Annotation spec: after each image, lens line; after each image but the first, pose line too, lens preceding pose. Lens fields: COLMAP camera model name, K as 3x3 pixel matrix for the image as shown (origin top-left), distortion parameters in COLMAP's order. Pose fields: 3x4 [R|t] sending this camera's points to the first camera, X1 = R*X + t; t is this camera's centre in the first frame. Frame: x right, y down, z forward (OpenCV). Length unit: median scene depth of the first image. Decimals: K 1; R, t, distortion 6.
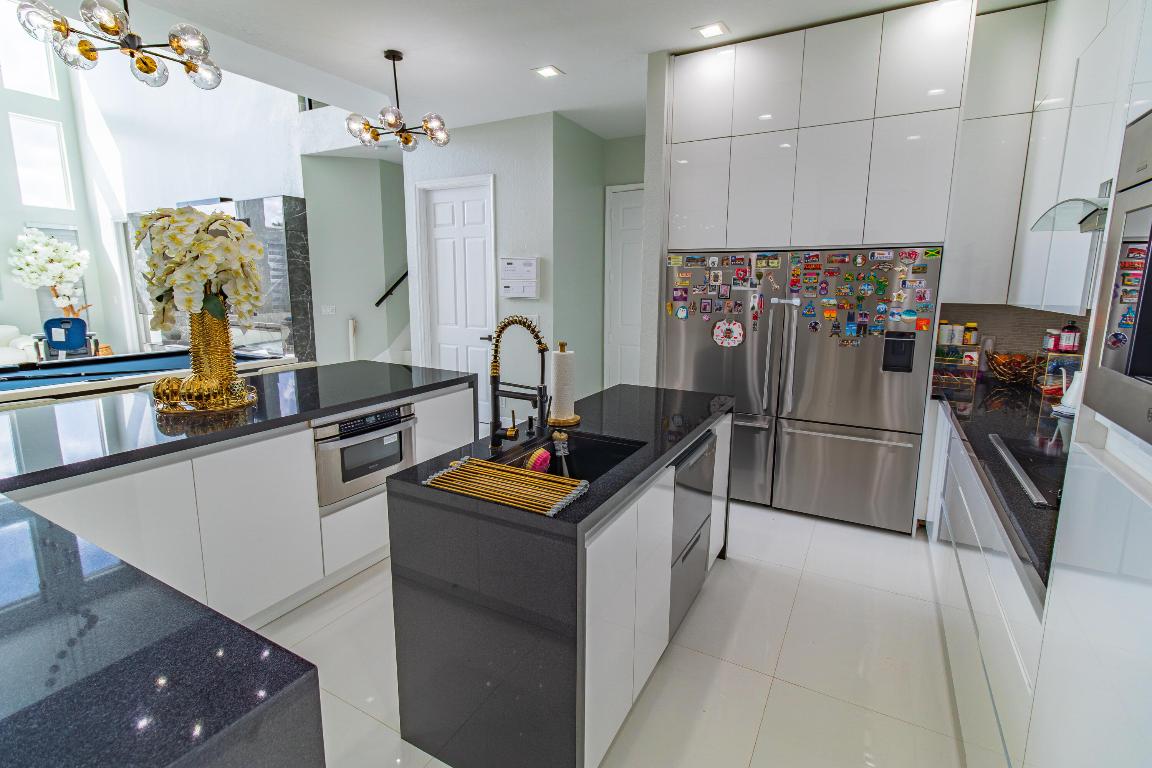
lens RADIAL K [[532.5, 0, 578.1], [0, 532.5, 373.6], [0, 0, 1]] dist [-0.000461, 0.002001]
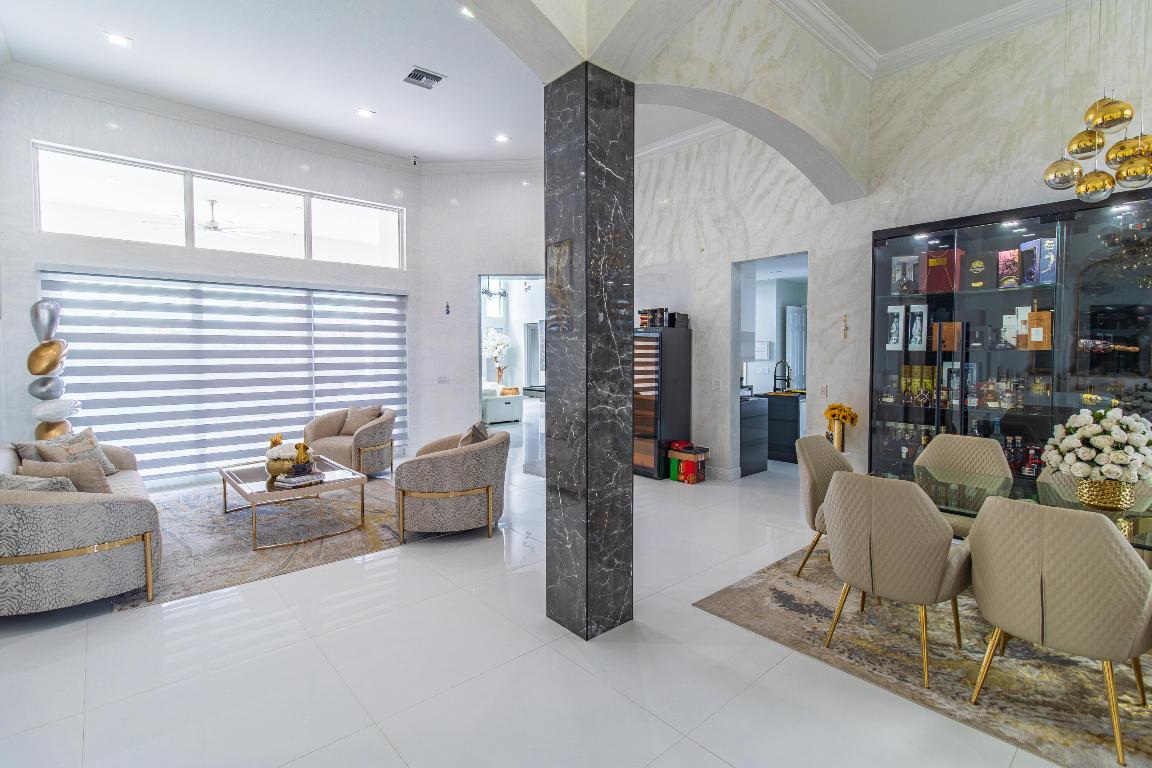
lens RADIAL K [[532.5, 0, 571.5], [0, 532.5, 373.9], [0, 0, 1]] dist [-0.000461, 0.002001]
pose [[0.941258, 0.002207, -0.337681, -0.134973], [-0.044602, 0.992030, -0.117842, 0.287682], [0.334729, 0.125981, 0.933855, -1.783137]]
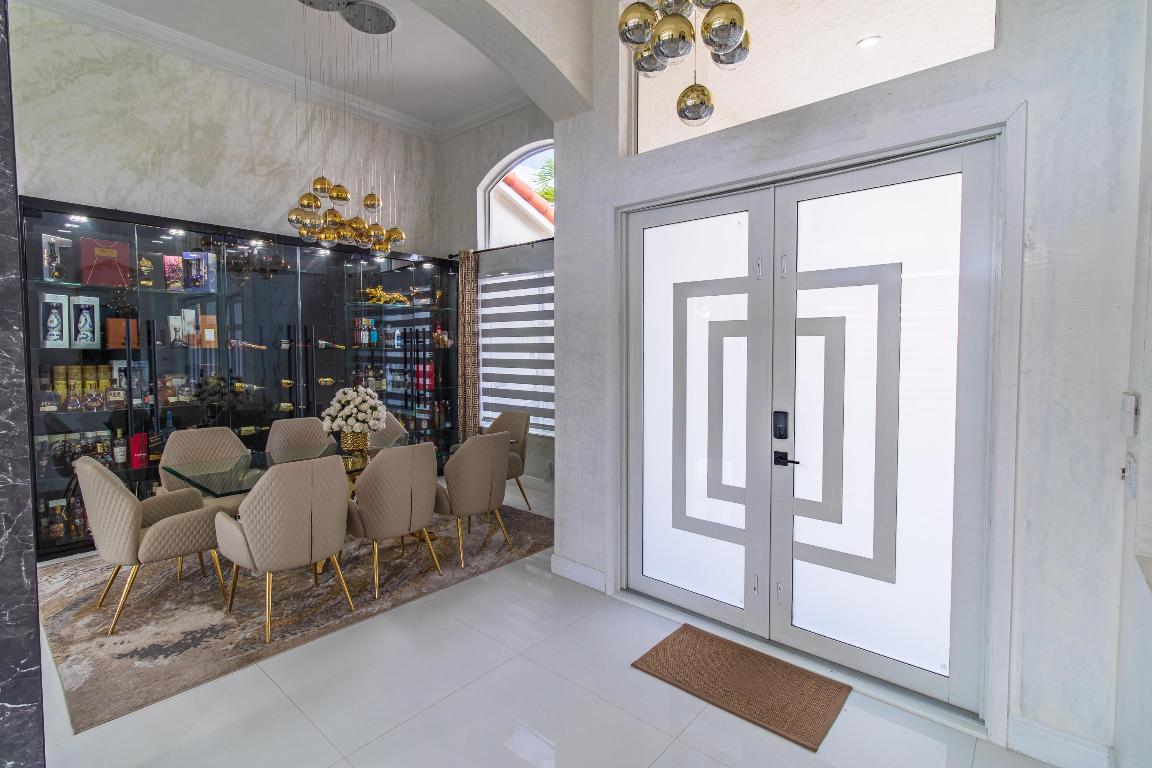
lens RADIAL K [[532.5, 0, 580.4], [0, 532.5, 371.9], [0, 0, 1]] dist [-0.000461, 0.002001]
pose [[0.205192, -0.053299, 0.977269, -0.648687], [0.163599, 0.986335, 0.019444, 0.245575], [-0.964952, 0.155891, 0.211108, -1.572261]]
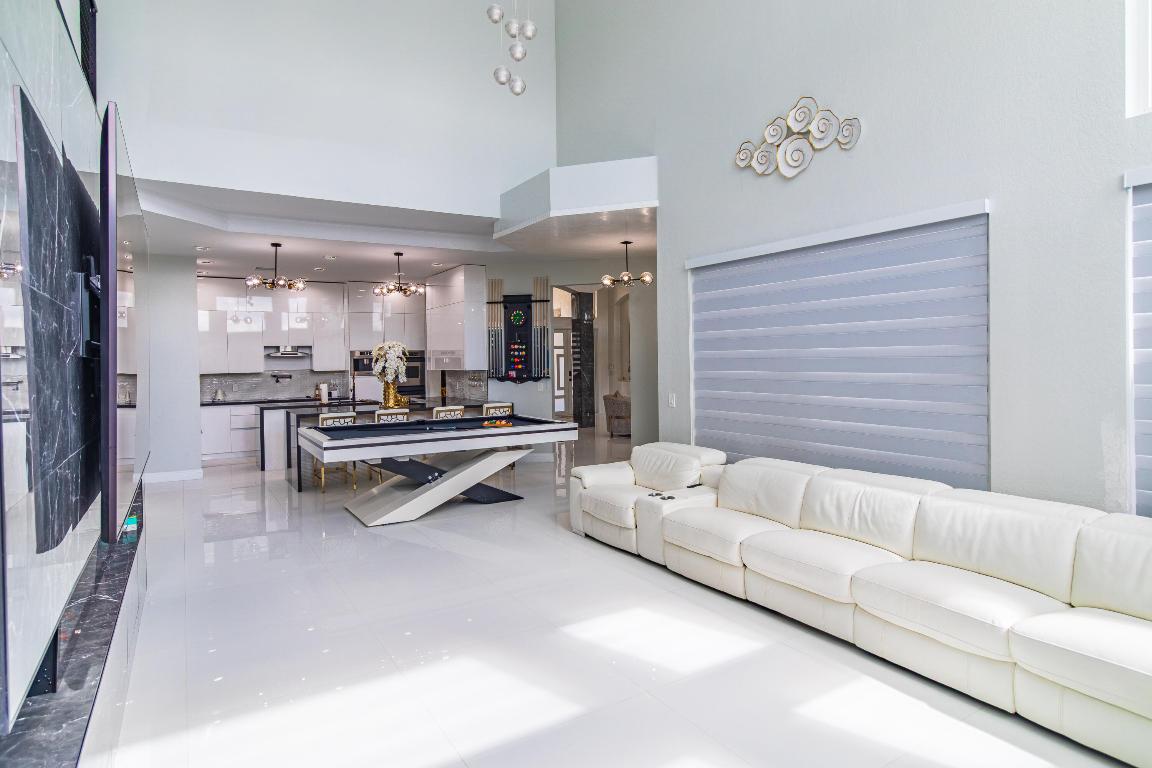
lens RADIAL K [[631.9, 0, 567.5], [0, 631.9, 371.5], [0, 0, 1]] dist [-0.002320, 0.000163]
pose [[-0.868728, -0.002992, 0.495281, -2.197945], [0.091358, 0.981855, 0.166174, -0.422006], [-0.486792, 0.189608, -0.852692, 2.343111]]
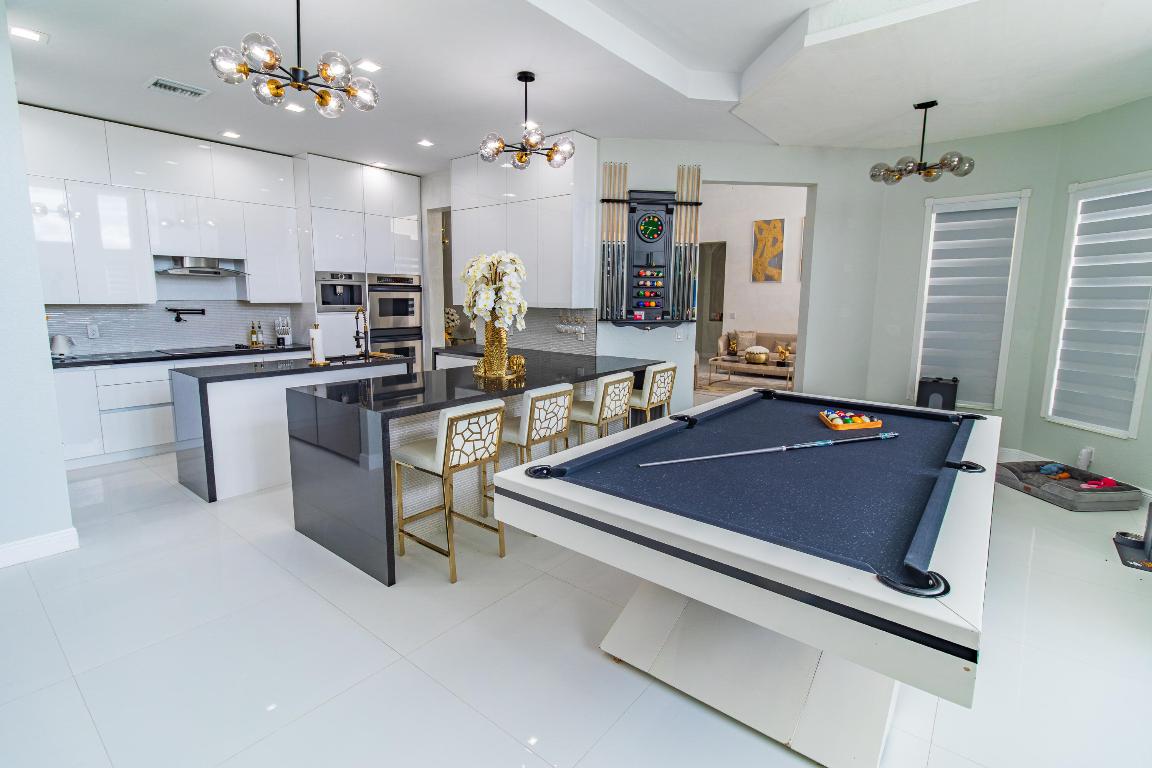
lens RADIAL K [[532.5, 0, 575.2], [0, 532.5, 371.1], [0, 0, 1]] dist [-0.000461, 0.002001]
pose [[-0.984193, -0.042775, 0.171854, -0.815062], [0.011189, 0.953435, 0.301392, -0.293121], [-0.176743, 0.298551, -0.937885, 1.672455]]
